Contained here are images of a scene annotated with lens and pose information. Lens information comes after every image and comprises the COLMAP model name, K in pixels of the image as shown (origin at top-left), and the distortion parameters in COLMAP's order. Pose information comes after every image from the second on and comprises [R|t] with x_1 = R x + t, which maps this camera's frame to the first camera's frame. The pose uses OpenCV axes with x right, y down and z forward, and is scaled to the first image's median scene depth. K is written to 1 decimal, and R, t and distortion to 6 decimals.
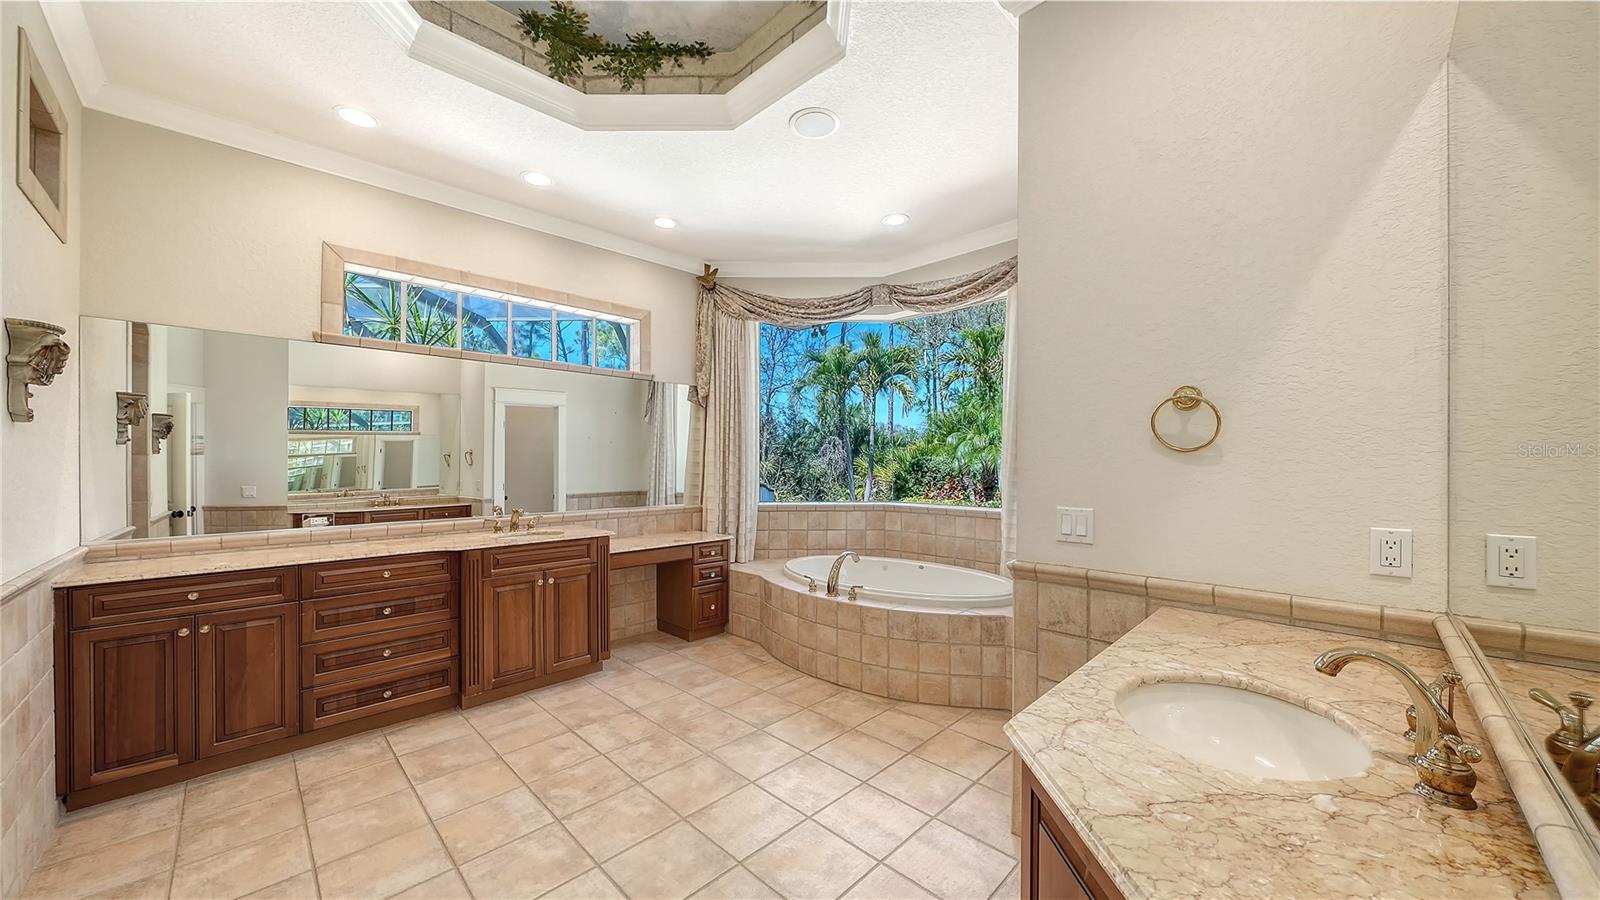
lens RADIAL K [[561.9, 0, 800.9], [0, 561.9, 462.1], [0, 0, 1]] dist [-0.001486, -0.000148]
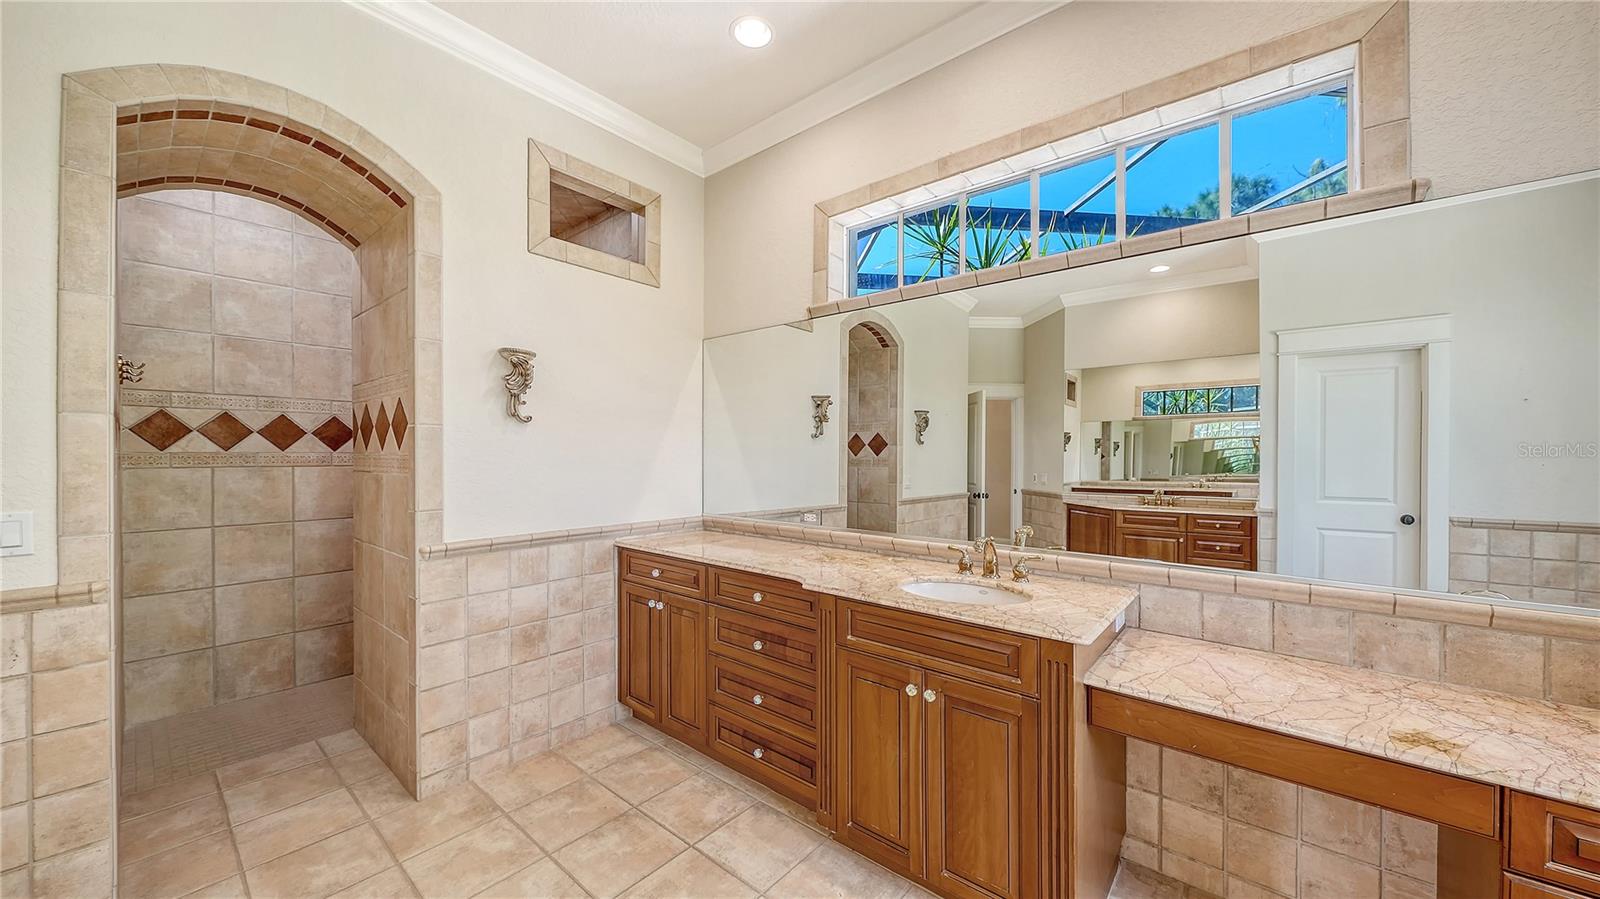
lens RADIAL K [[559.7, 0, 801.8], [0, 559.7, 453.7], [0, 0, 1]] dist [0.000313, -0.000020]
pose [[0.080543, 0.004569, -0.996741, 0.030439], [0.001851, 0.999987, 0.004734, -0.000471], [0.996749, -0.002227, 0.080534, 1.032378]]
